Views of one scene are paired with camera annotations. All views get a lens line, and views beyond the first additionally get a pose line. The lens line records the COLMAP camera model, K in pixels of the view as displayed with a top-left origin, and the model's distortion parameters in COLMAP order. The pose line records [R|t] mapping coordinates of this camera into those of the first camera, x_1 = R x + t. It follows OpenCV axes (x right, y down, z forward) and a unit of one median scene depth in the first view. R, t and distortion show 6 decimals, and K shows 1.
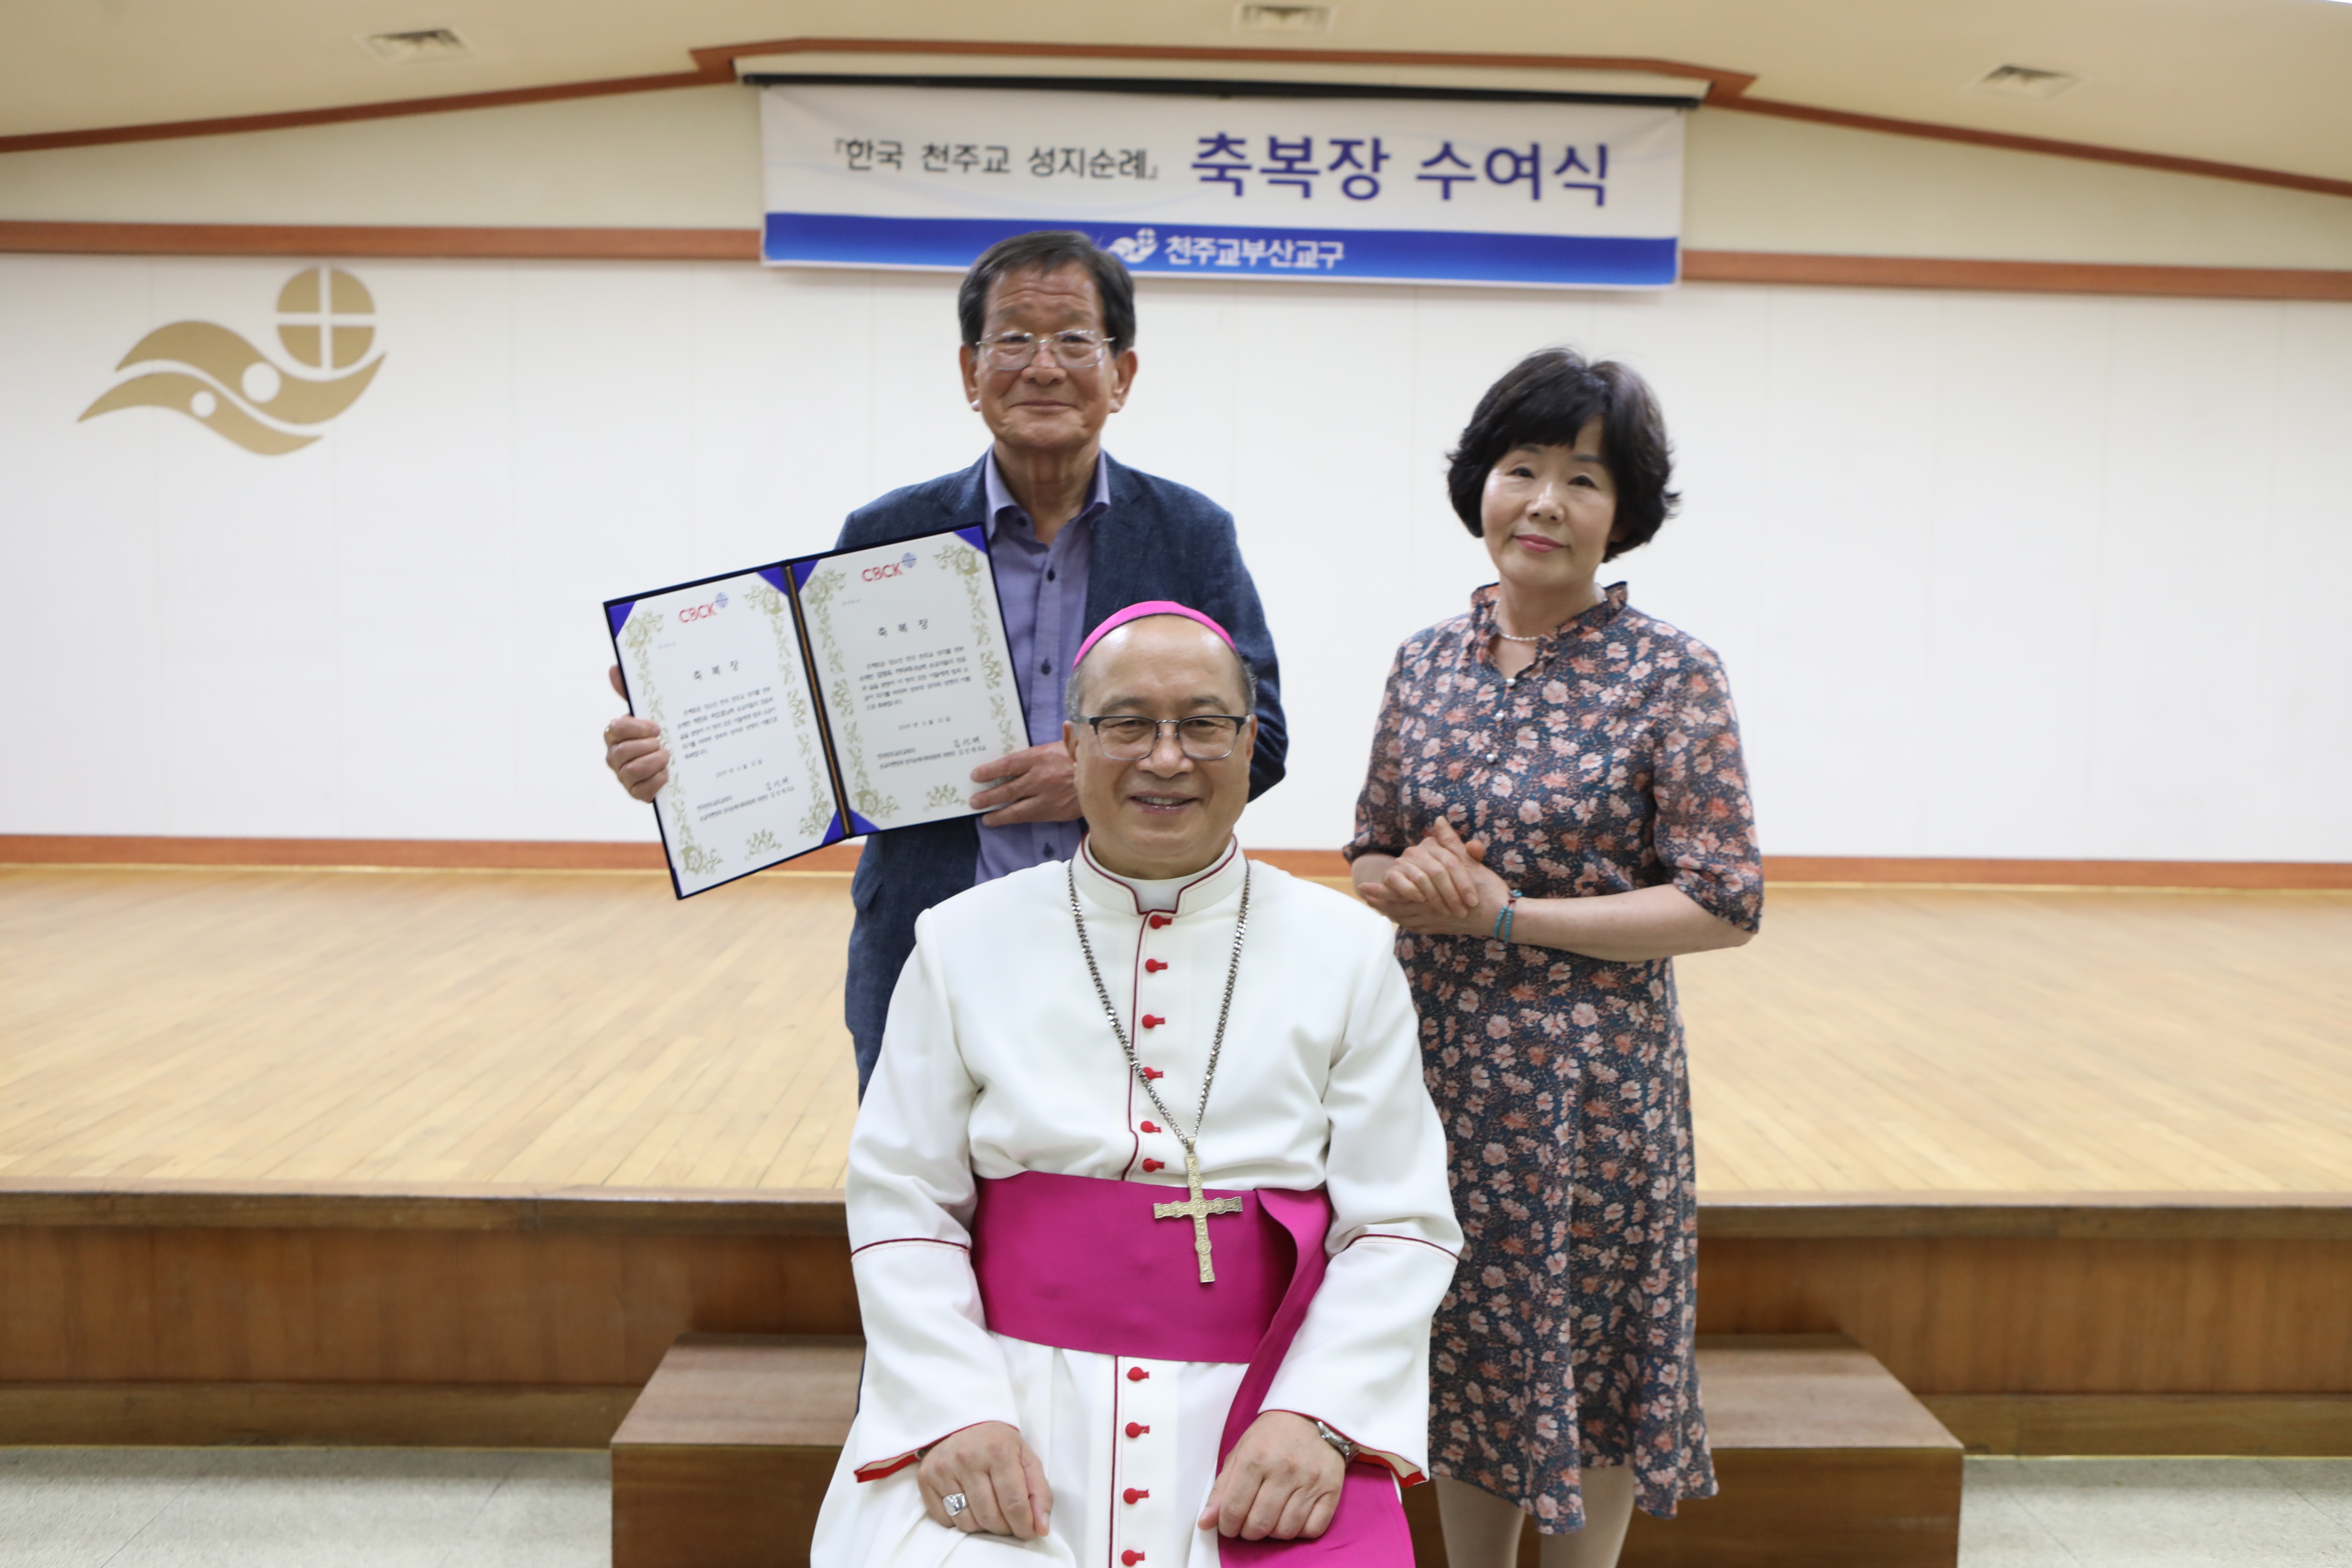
lens RADIAL K [[1901.9, 0, 1176.8], [0, 1901.9, 782.0], [0, 0, 1]] dist [-0.080168, 0.104327]
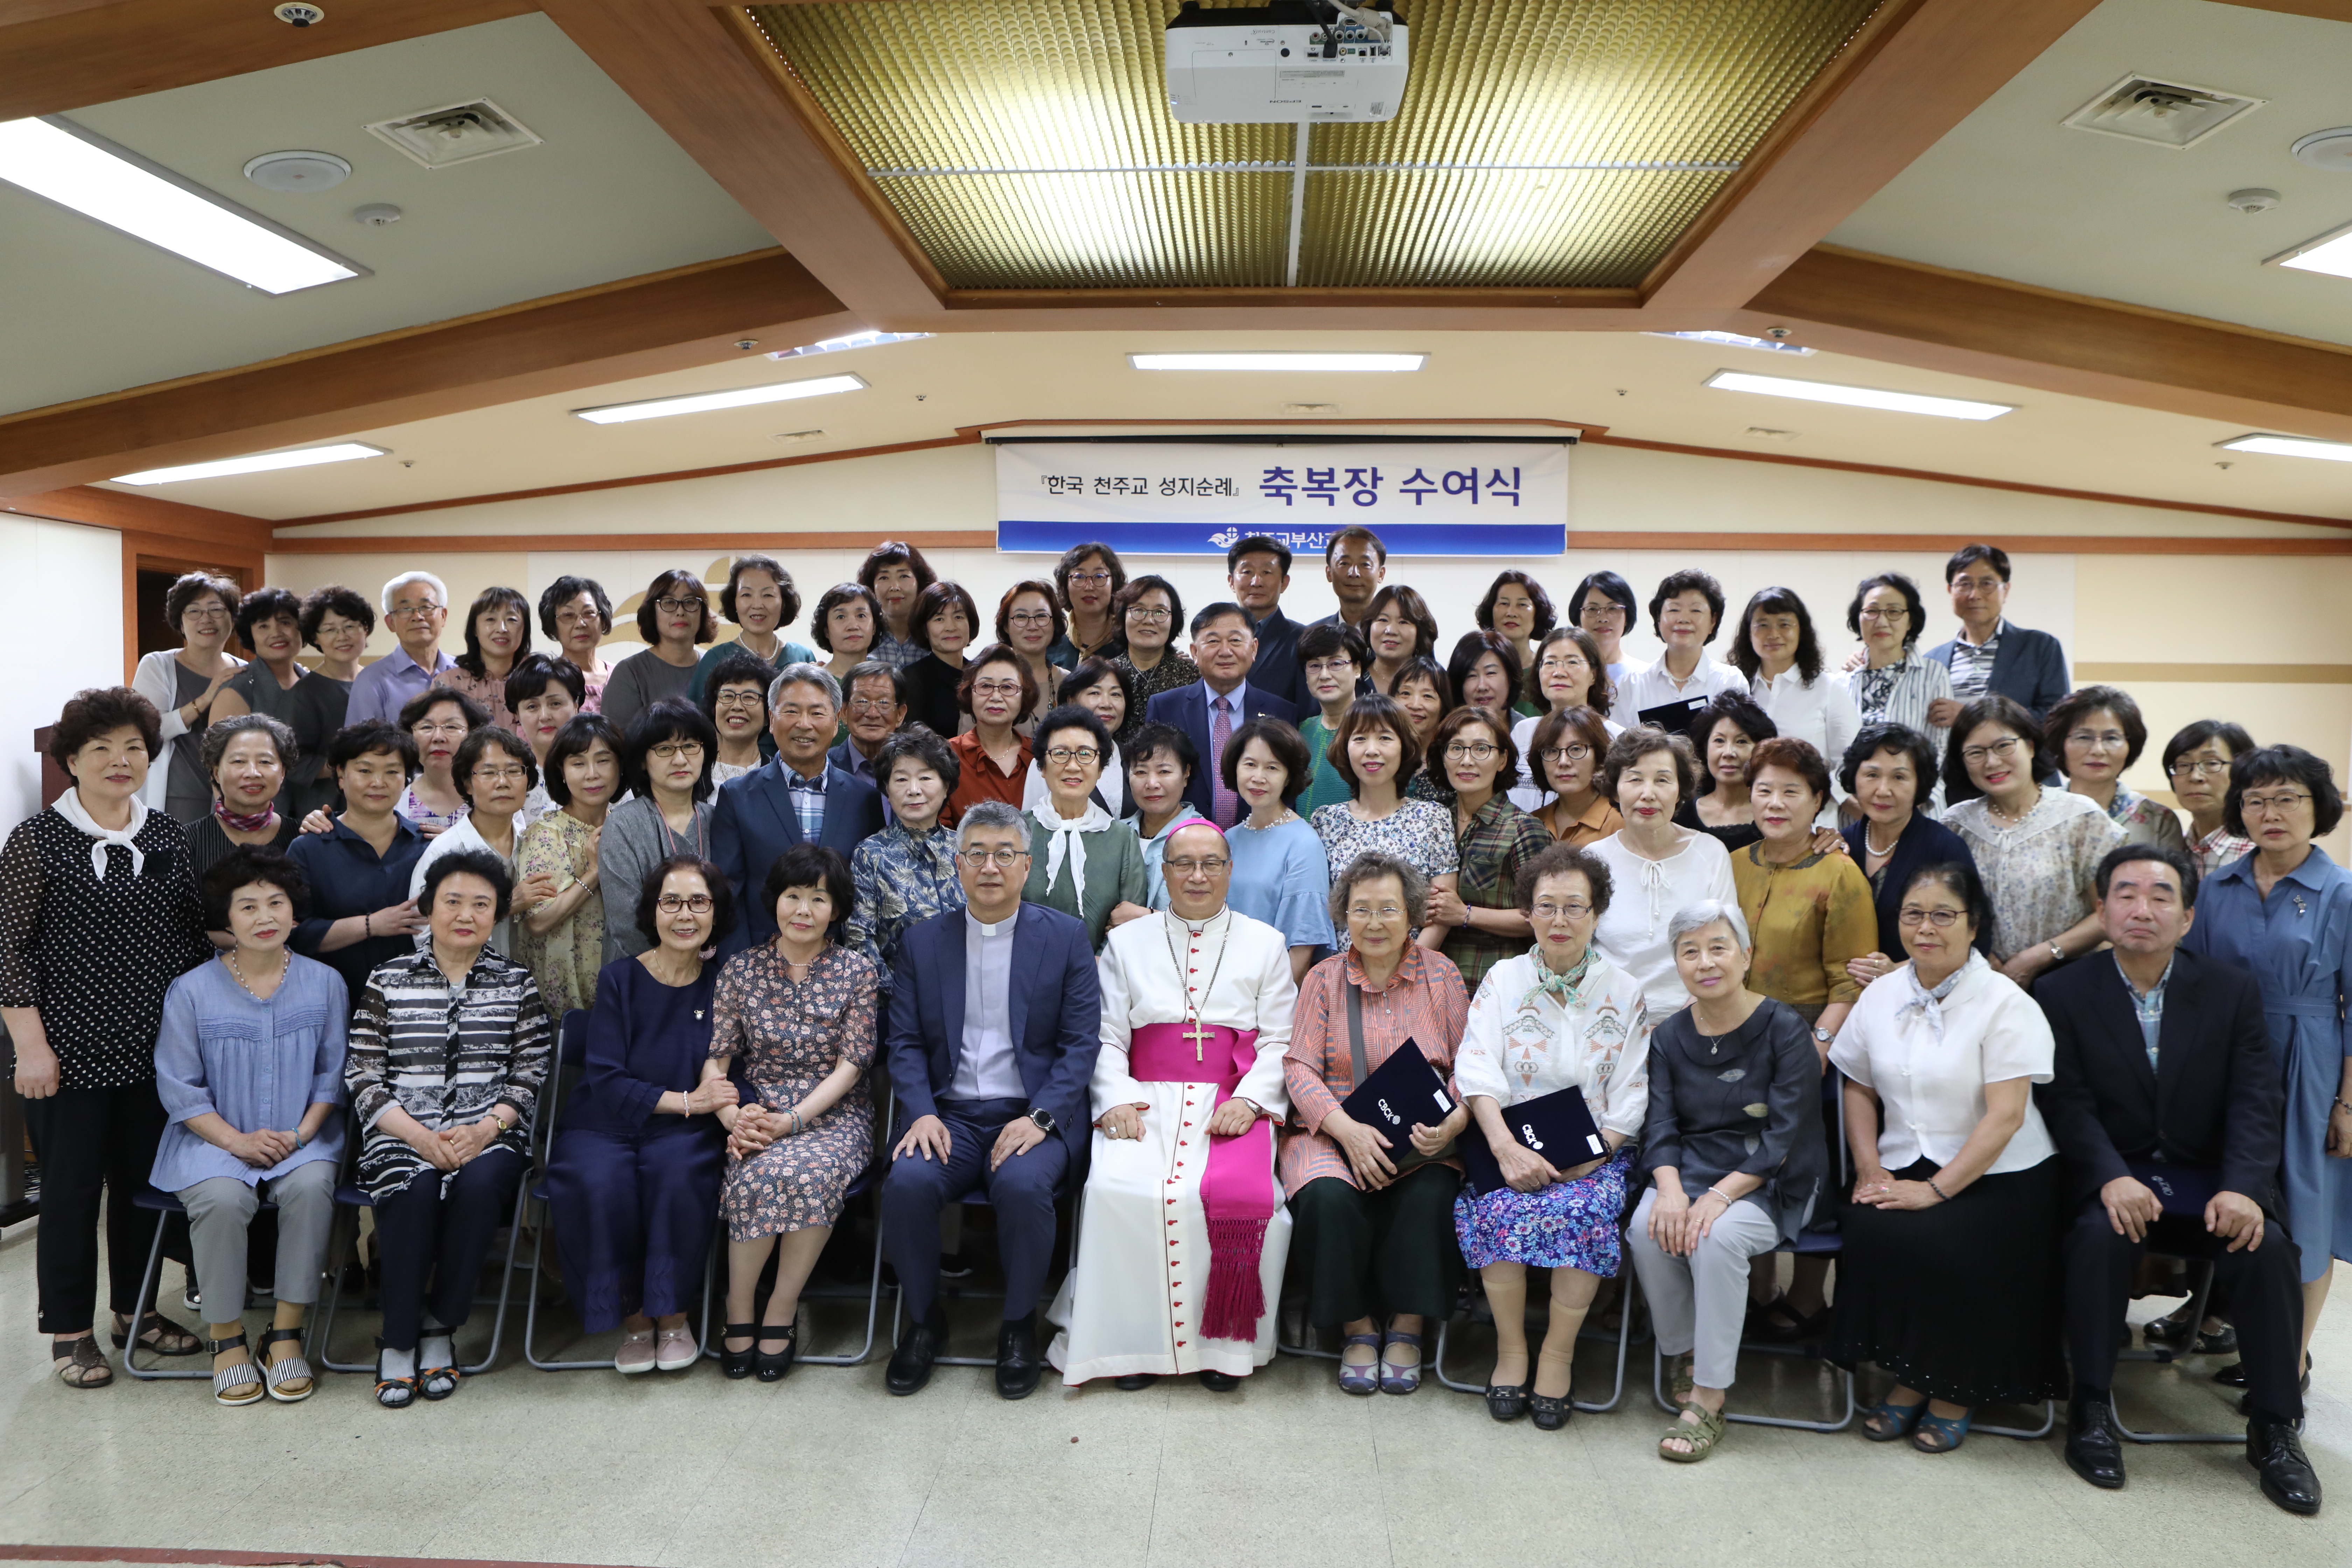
lens RADIAL K [[1585.9, 0, 1175.6], [0, 1585.9, 787.5], [0, 0, 1]] dist [-0.067074, 0.003587]
pose [[0.997171, -0.008004, -0.074736, 0.035413], [0.004839, 0.999088, -0.042429, -0.011962], [0.075007, 0.041948, 0.996300, -0.348069]]
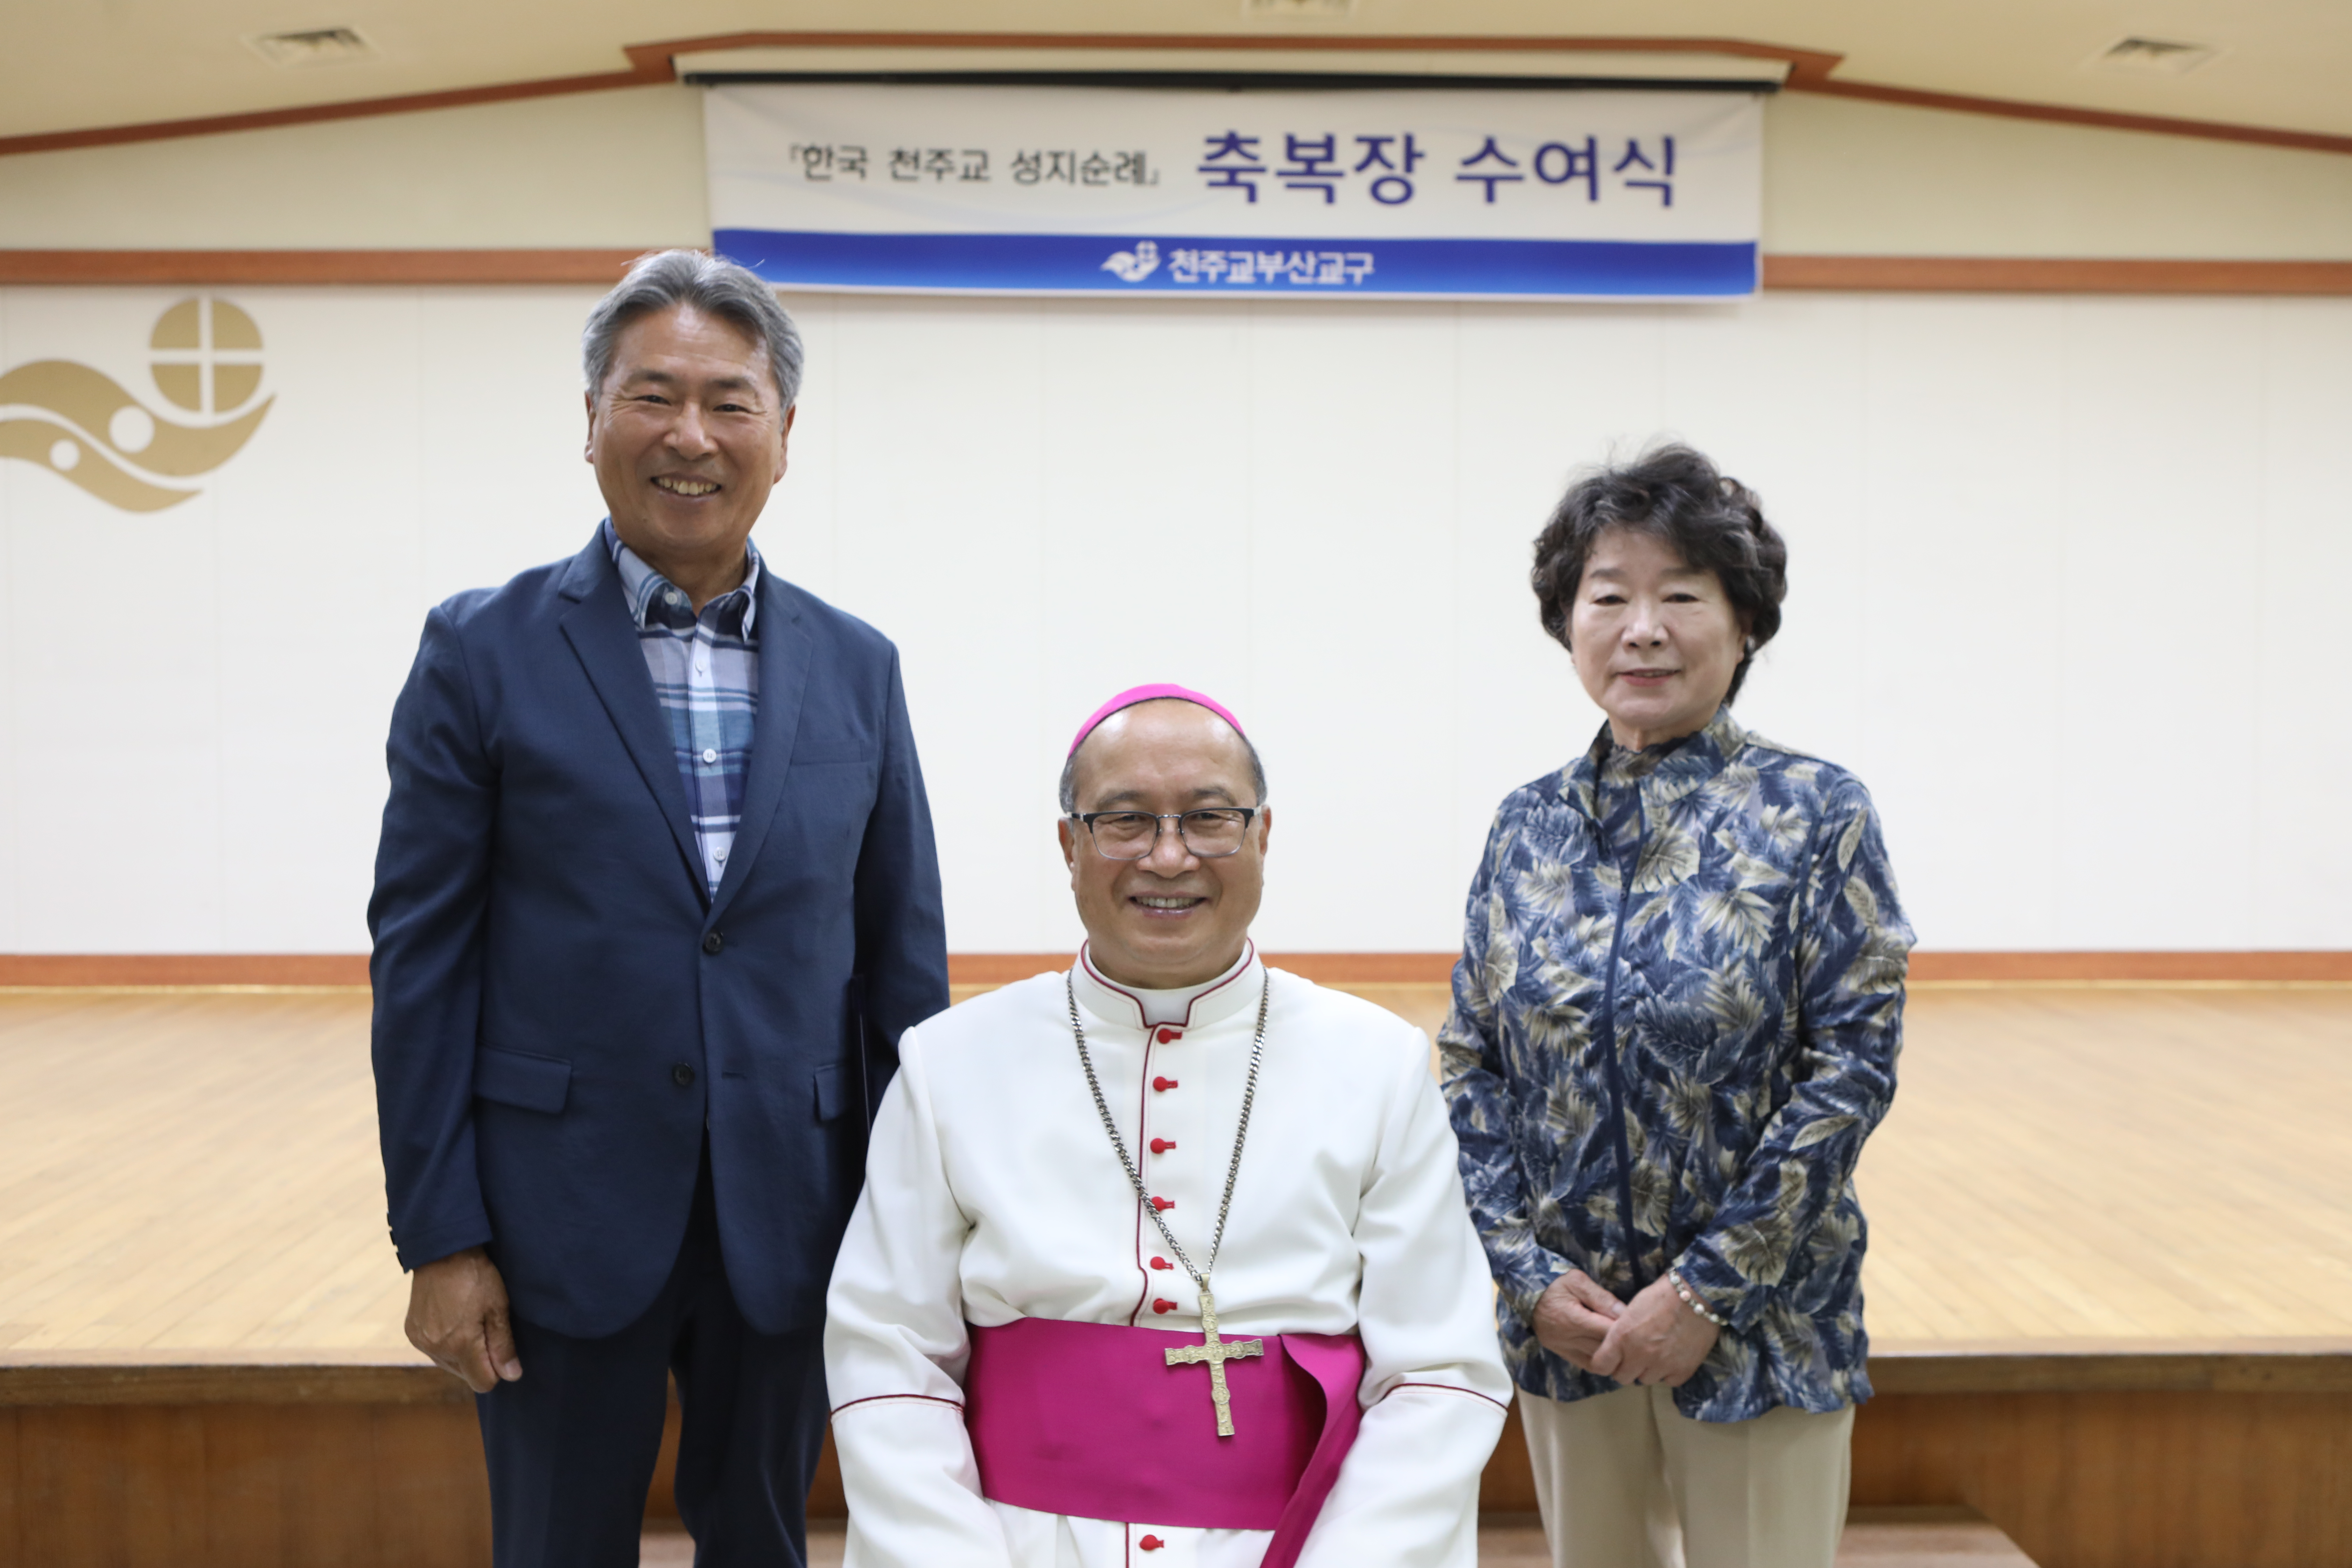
lens RADIAL K [[2231.1, 0, 1175.7], [0, 2231.1, 776.5], [0, 0, 1]] dist [-0.059485, 0.117041]
pose [[0.999874, -0.014242, -0.006956, 0.000835], [0.013928, 0.998963, -0.043337, -0.001161], [0.007566, 0.043234, 0.999036, -0.016034]]
